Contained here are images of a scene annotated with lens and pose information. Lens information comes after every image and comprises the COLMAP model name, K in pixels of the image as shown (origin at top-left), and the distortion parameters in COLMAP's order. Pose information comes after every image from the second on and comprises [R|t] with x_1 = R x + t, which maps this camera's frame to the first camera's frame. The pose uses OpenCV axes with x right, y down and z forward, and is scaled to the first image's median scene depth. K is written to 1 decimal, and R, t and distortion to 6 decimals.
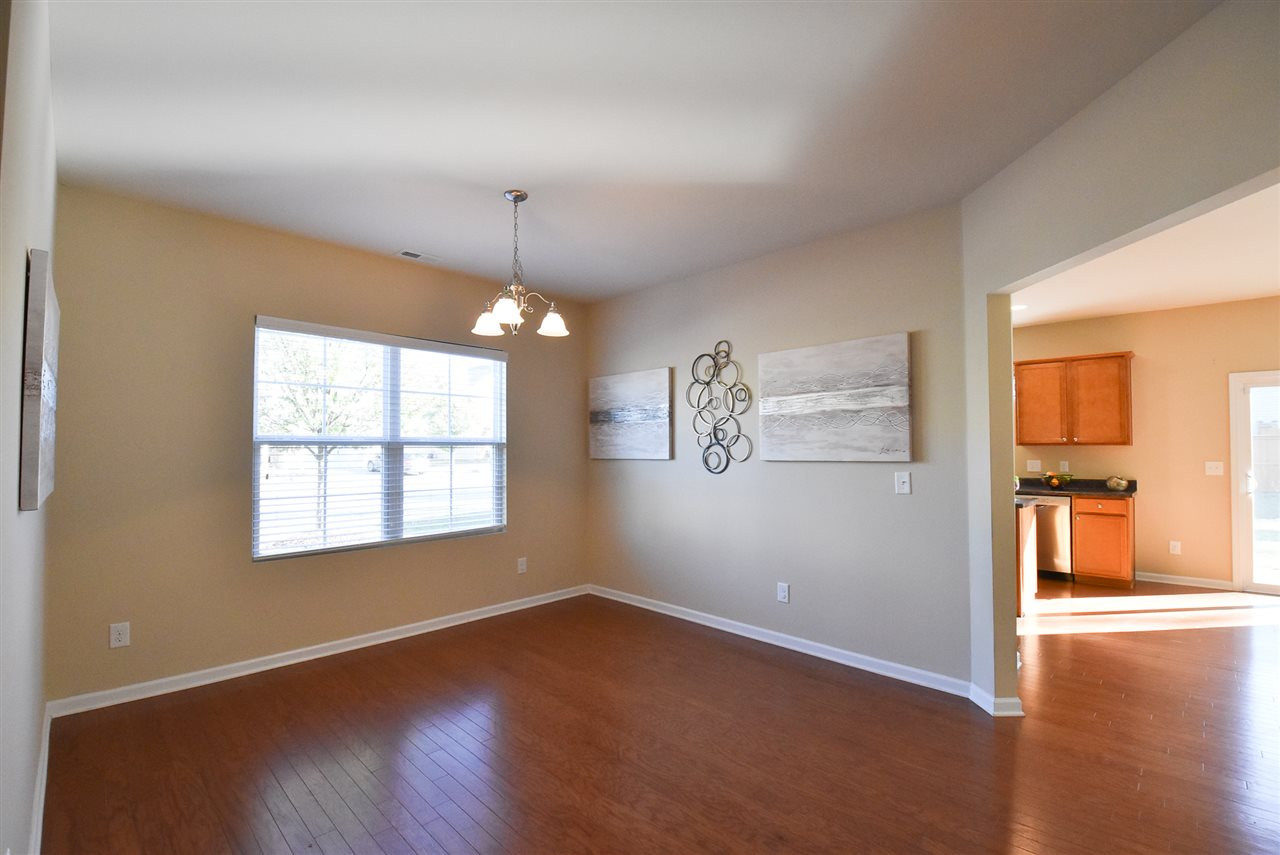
lens RADIAL K [[564.3, 0, 636.6], [0, 564.3, 437.9], [0, 0, 1]] dist [0.032855, -0.040370]
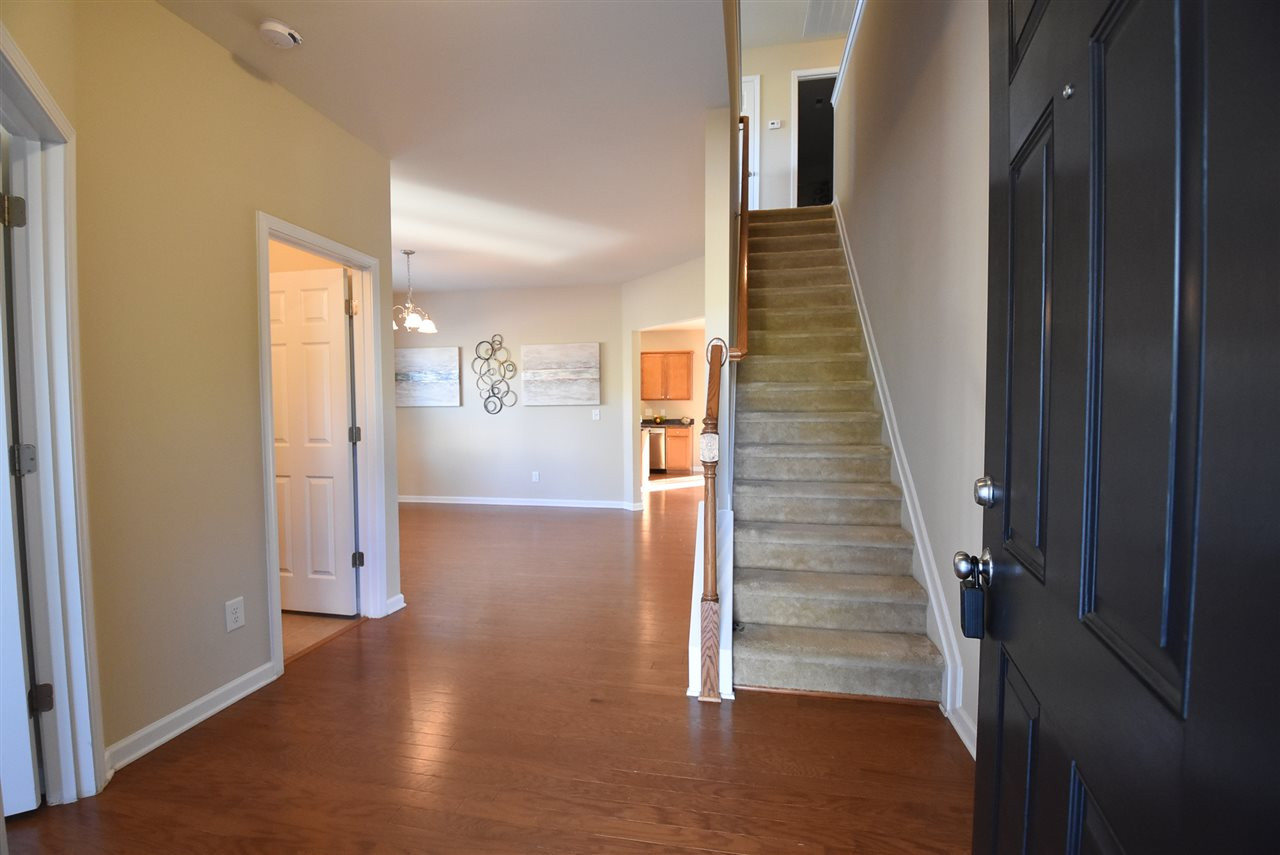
lens RADIAL K [[564.3, 0, 636.6], [0, 564.3, 437.9], [0, 0, 1]] dist [0.032855, -0.040370]
pose [[0.833976, -0.029779, 0.550996, -0.432918], [-0.008859, 0.997691, 0.067329, 0.017350], [-0.551729, -0.061032, 0.831787, -0.637024]]
